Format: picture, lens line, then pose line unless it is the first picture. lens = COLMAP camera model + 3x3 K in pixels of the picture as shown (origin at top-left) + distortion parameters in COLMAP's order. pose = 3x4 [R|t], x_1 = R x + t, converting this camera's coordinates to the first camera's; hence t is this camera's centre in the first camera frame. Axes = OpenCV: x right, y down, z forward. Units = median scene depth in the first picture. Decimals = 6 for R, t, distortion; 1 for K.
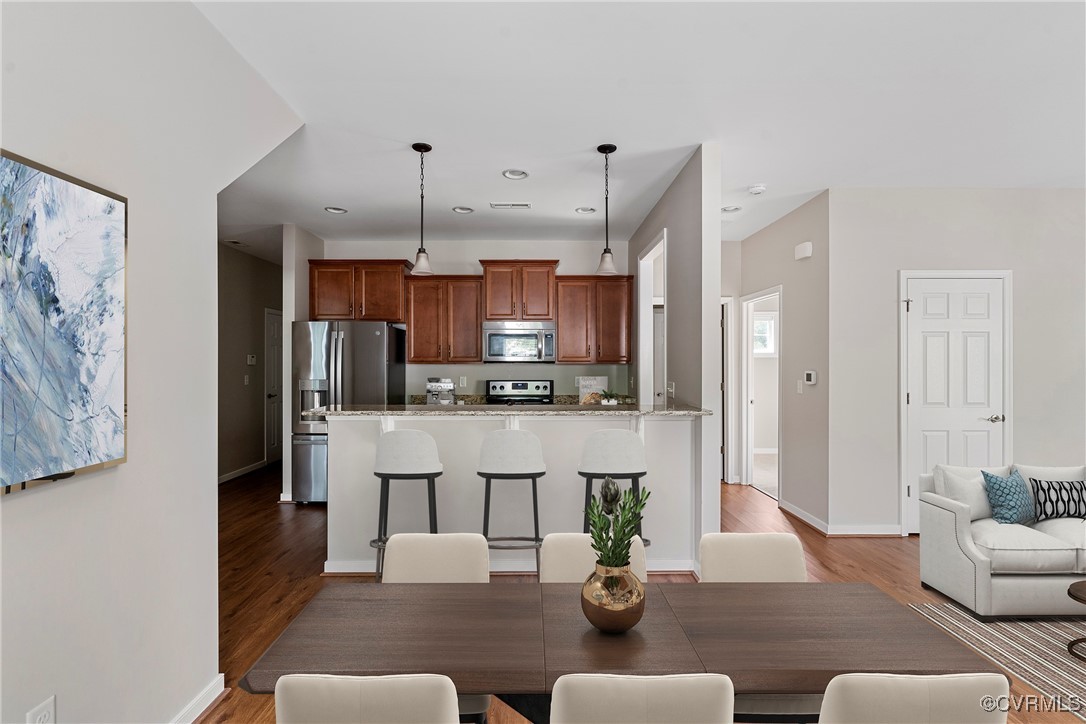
lens RADIAL K [[540.8, 0, 540.9], [0, 540.8, 338.8], [0, 0, 1]] dist [-0.000687, -0.000244]
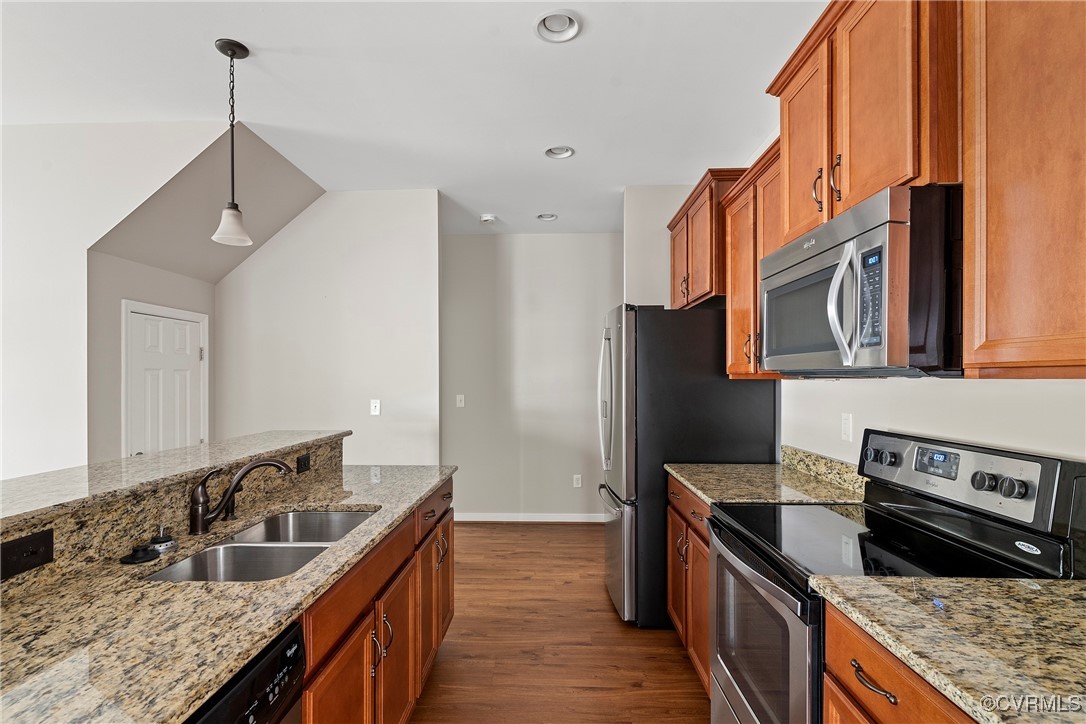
lens RADIAL K [[545.7, 0, 542.7], [0, 545.7, 378.0], [0, 0, 1]] dist [-0.000329, -0.000070]
pose [[-0.132739, -0.000877, -0.991151, 0.857519], [0.025508, 0.999665, -0.004301, 0.140489], [0.990823, -0.025854, -0.132672, 2.869201]]
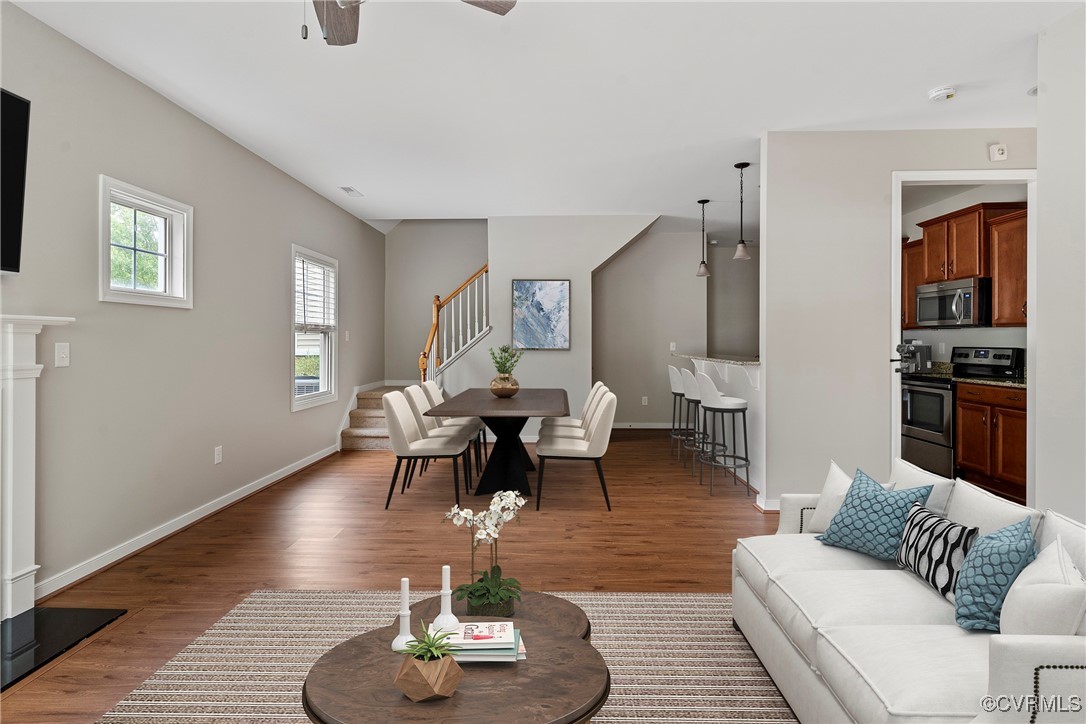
lens RADIAL K [[540.8, 0, 540.9], [0, 540.8, 338.8], [0, 0, 1]] dist [-0.000687, -0.000244]
pose [[-0.138809, -0.003805, -0.990312, 3.122100], [0.020961, 0.999757, -0.006780, 0.182375], [0.990097, -0.021699, -0.138695, 1.425347]]
